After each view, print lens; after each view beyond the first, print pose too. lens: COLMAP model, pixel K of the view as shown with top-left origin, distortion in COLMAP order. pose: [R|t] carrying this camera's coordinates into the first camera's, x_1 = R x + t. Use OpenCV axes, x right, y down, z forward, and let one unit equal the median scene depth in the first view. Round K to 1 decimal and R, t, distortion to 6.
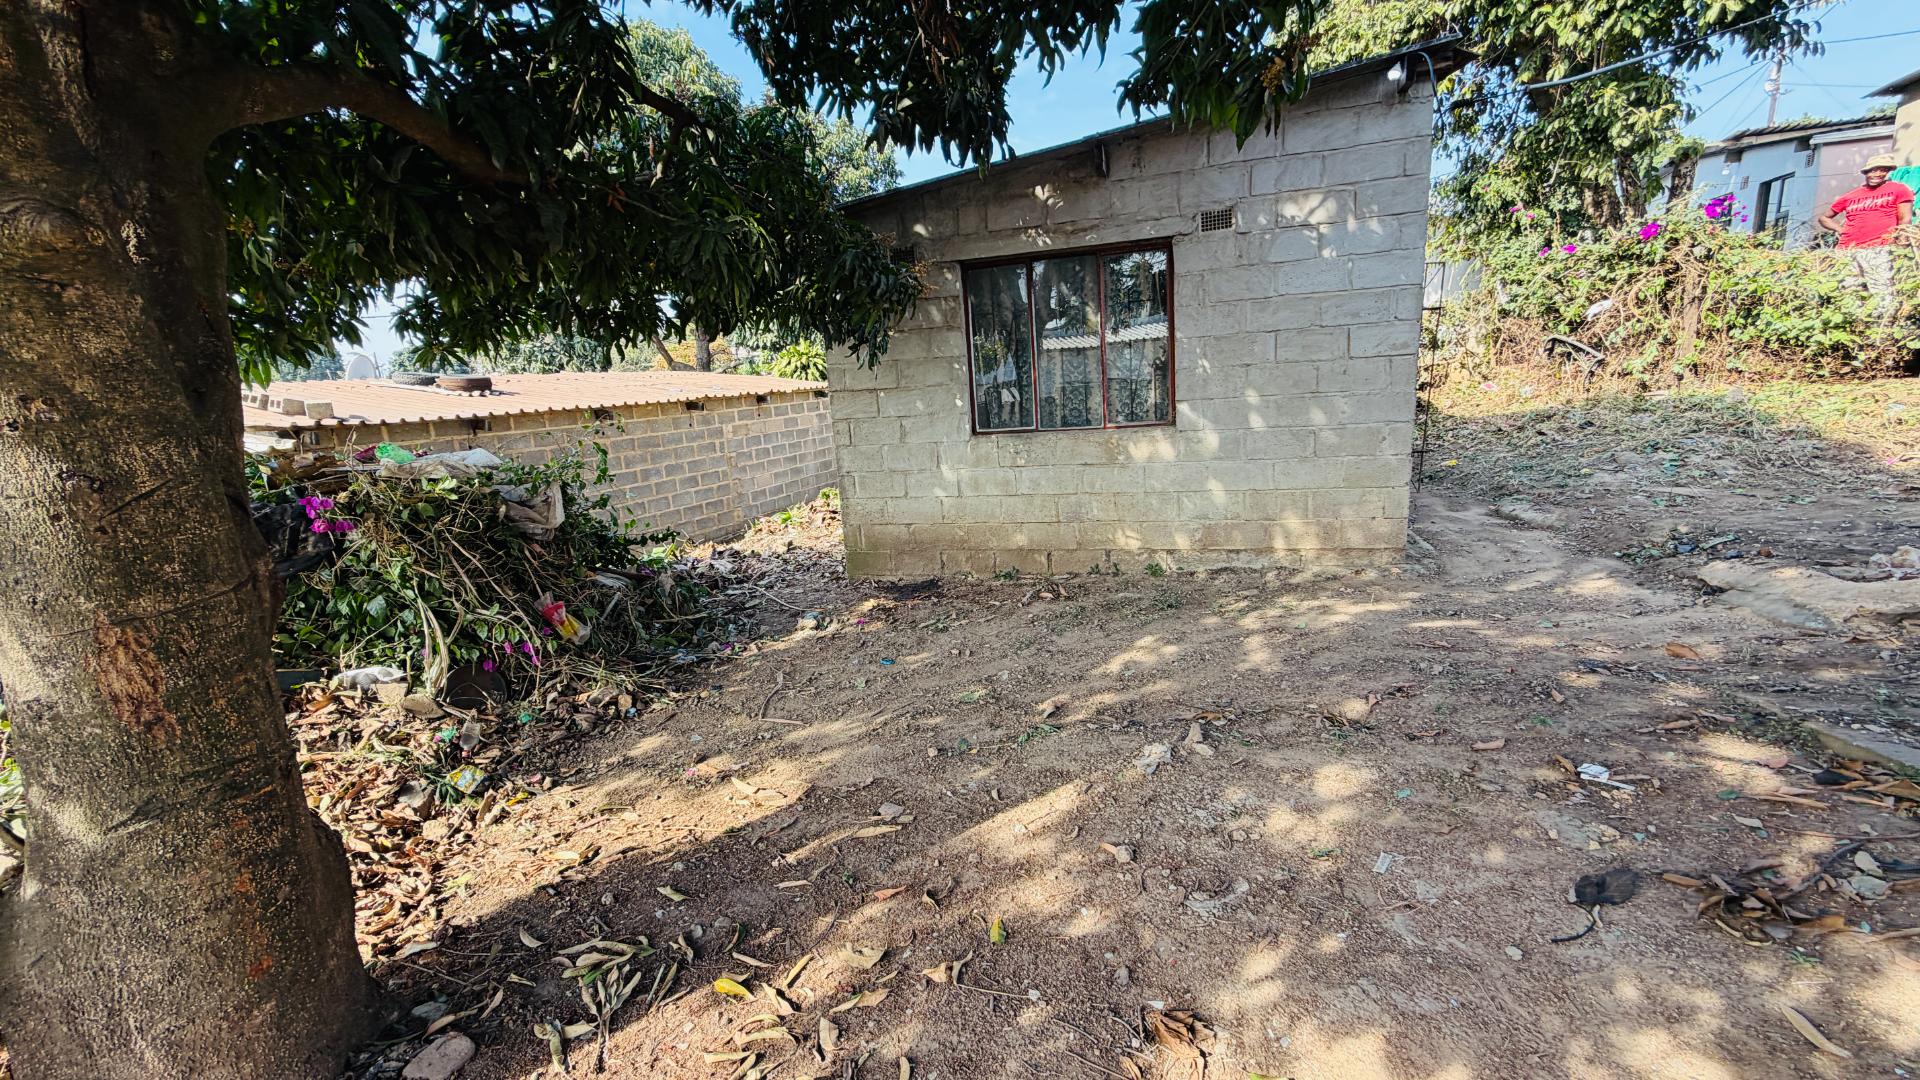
lens RADIAL K [[765.6, 0, 959.8], [0, 765.6, 537.8], [0, 0, 1]] dist [0.000094, 0.000177]
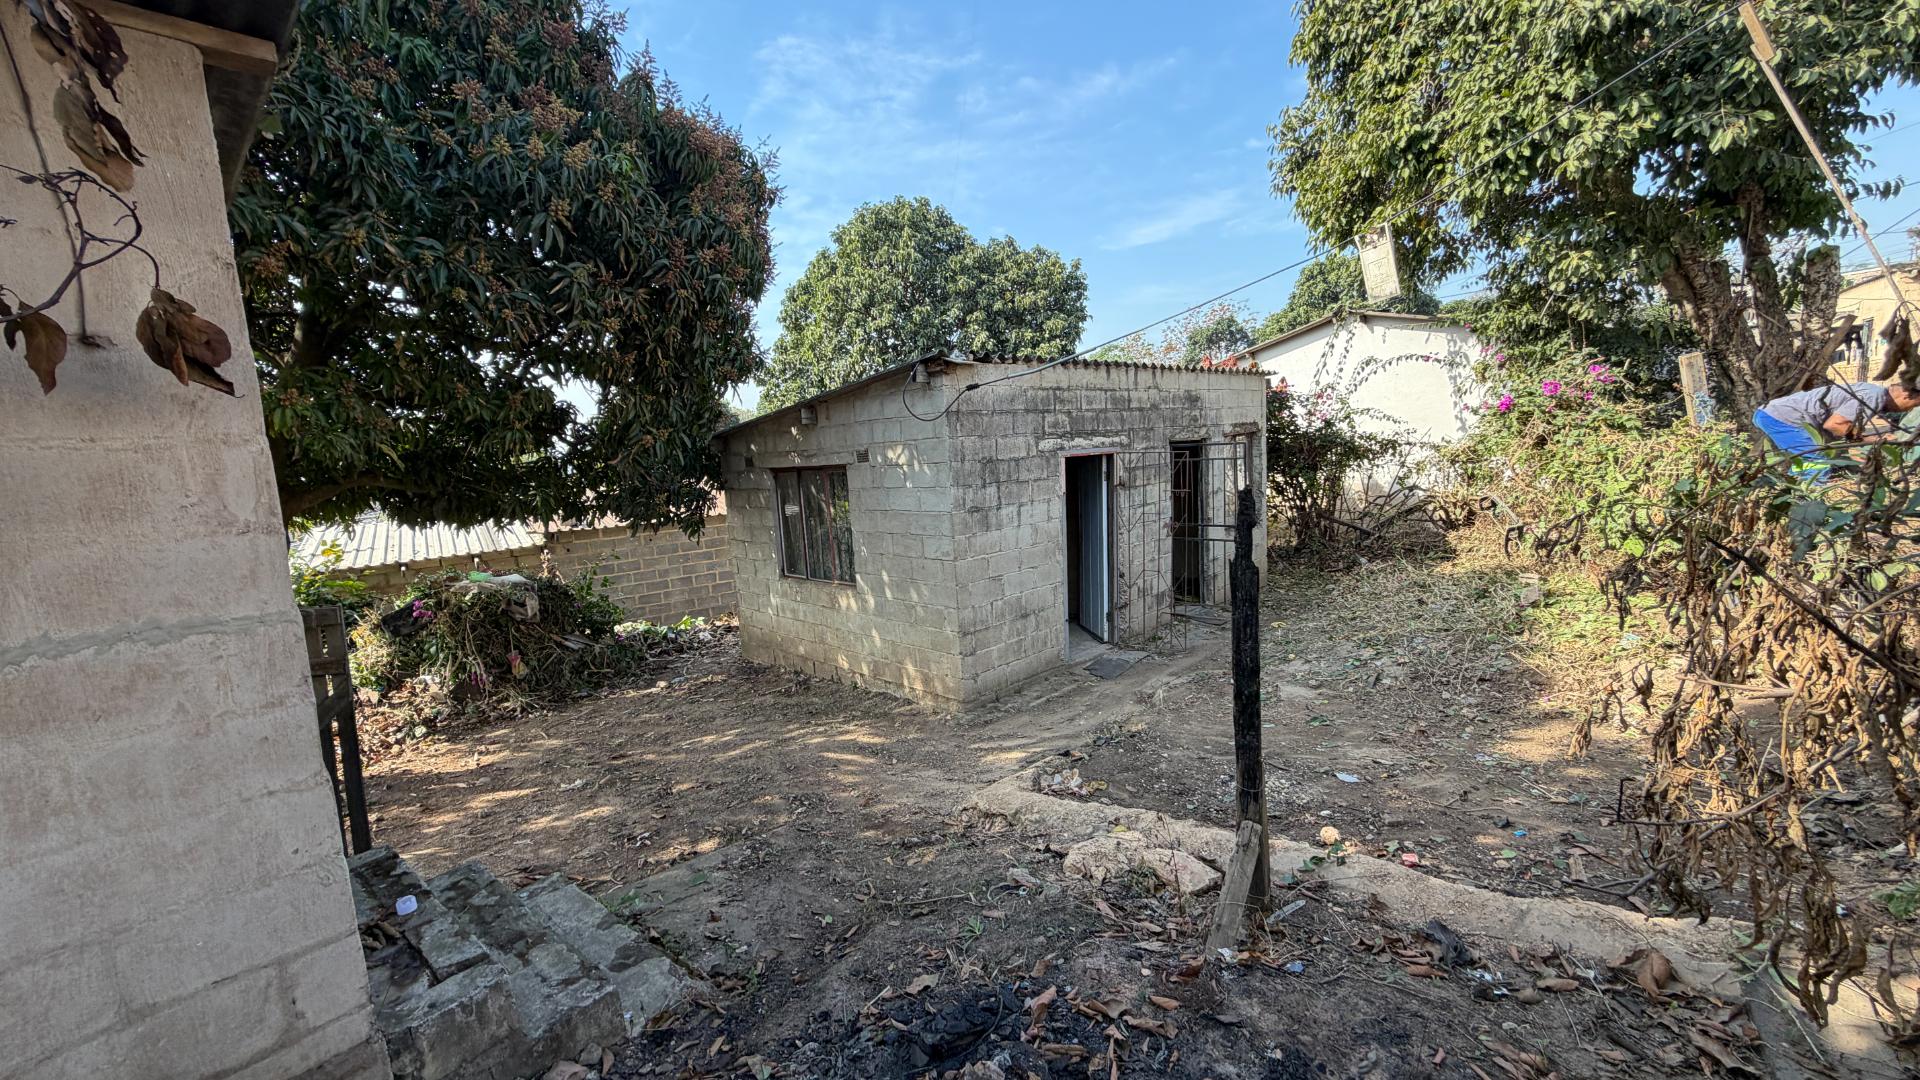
lens RADIAL K [[765.6, 0, 959.8], [0, 765.6, 537.8], [0, 0, 1]] dist [0.000094, 0.000177]
pose [[0.866723, 0.068563, -0.494055, 1.248241], [-0.091804, 0.995514, -0.022899, -0.244956], [0.490268, 0.065204, 0.869129, -0.179849]]
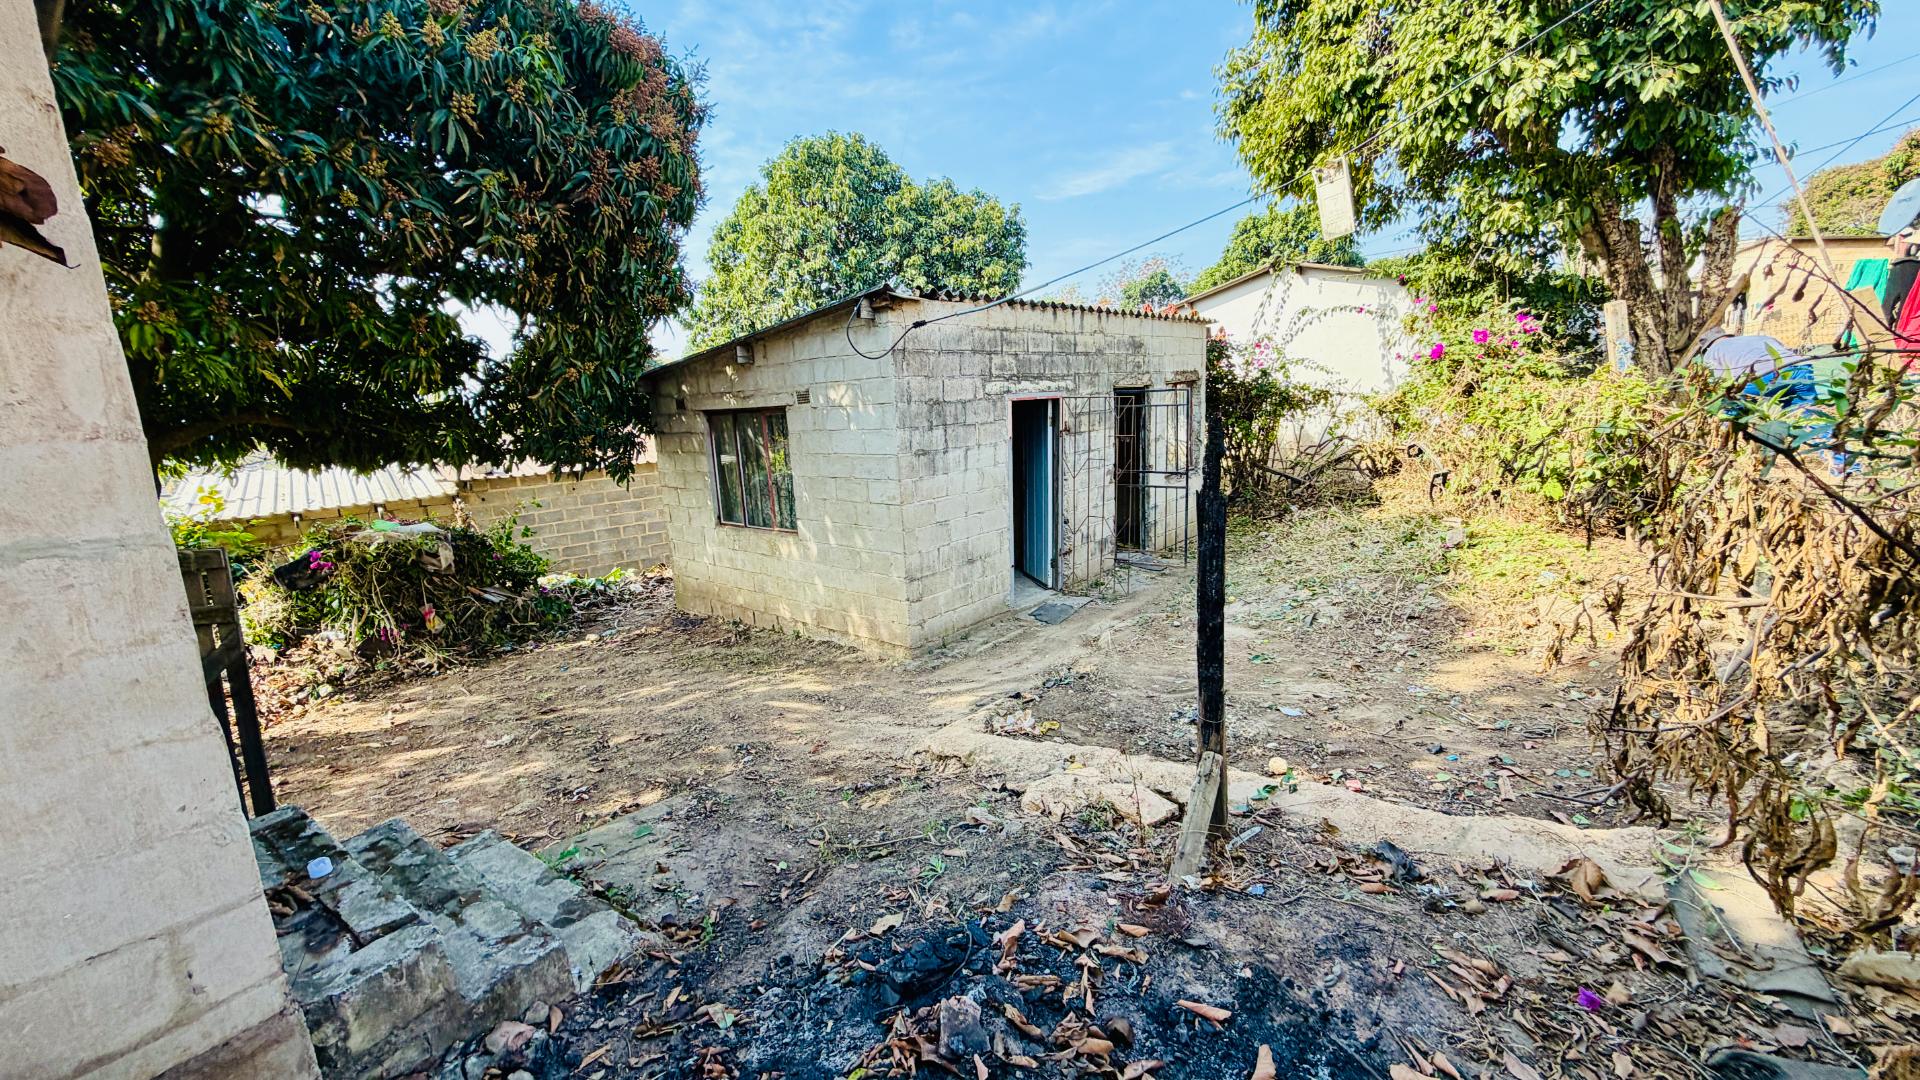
lens RADIAL K [[765.6, 0, 959.8], [0, 765.6, 537.8], [0, 0, 1]] dist [0.000094, 0.000177]
pose [[0.905859, 0.093236, -0.413190, 1.217438], [-0.089456, 0.995582, 0.028532, -0.225377], [0.414025, 0.011116, 0.910198, -0.165024]]
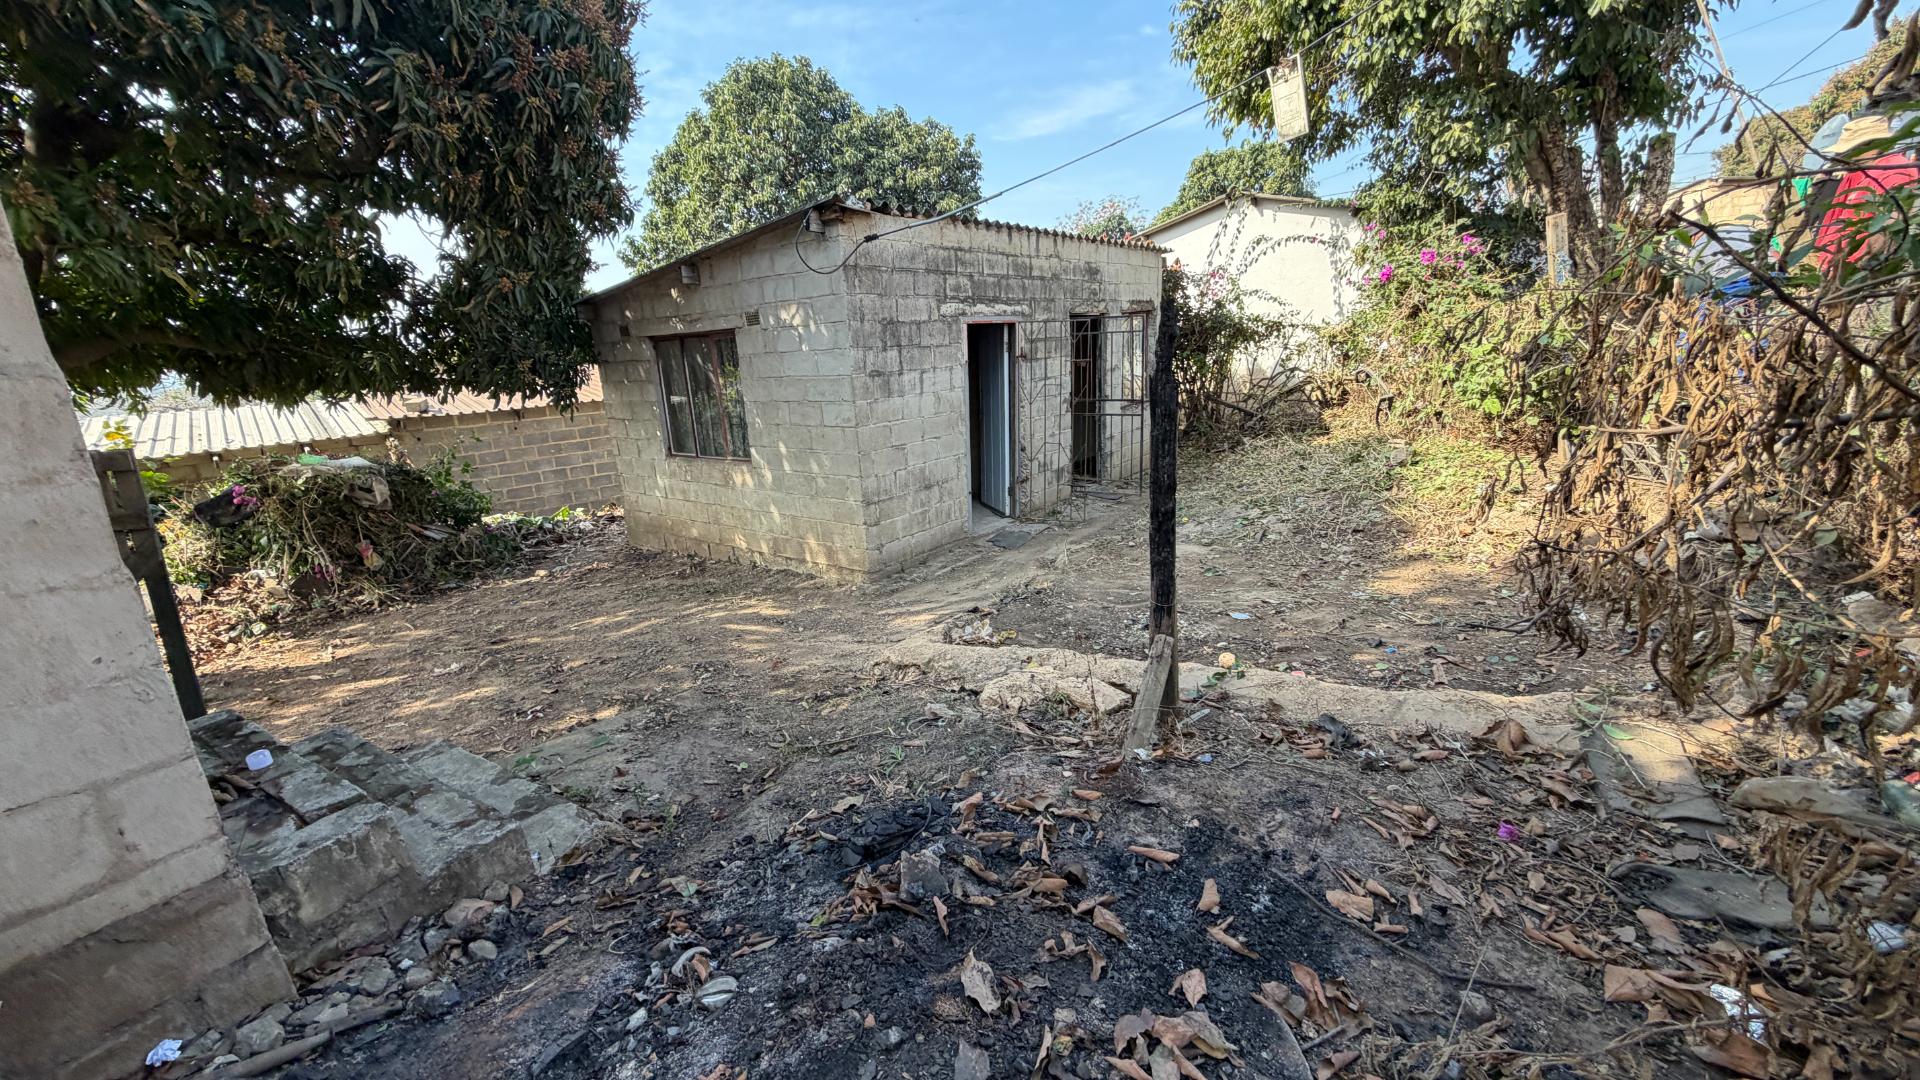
lens RADIAL K [[765.6, 0, 959.8], [0, 765.6, 537.8], [0, 0, 1]] dist [0.000094, 0.000177]
pose [[0.927904, 0.104668, -0.357824, 1.224435], [-0.078485, 0.993114, 0.086972, -0.175564], [0.364463, -0.052618, 0.929730, -0.162992]]
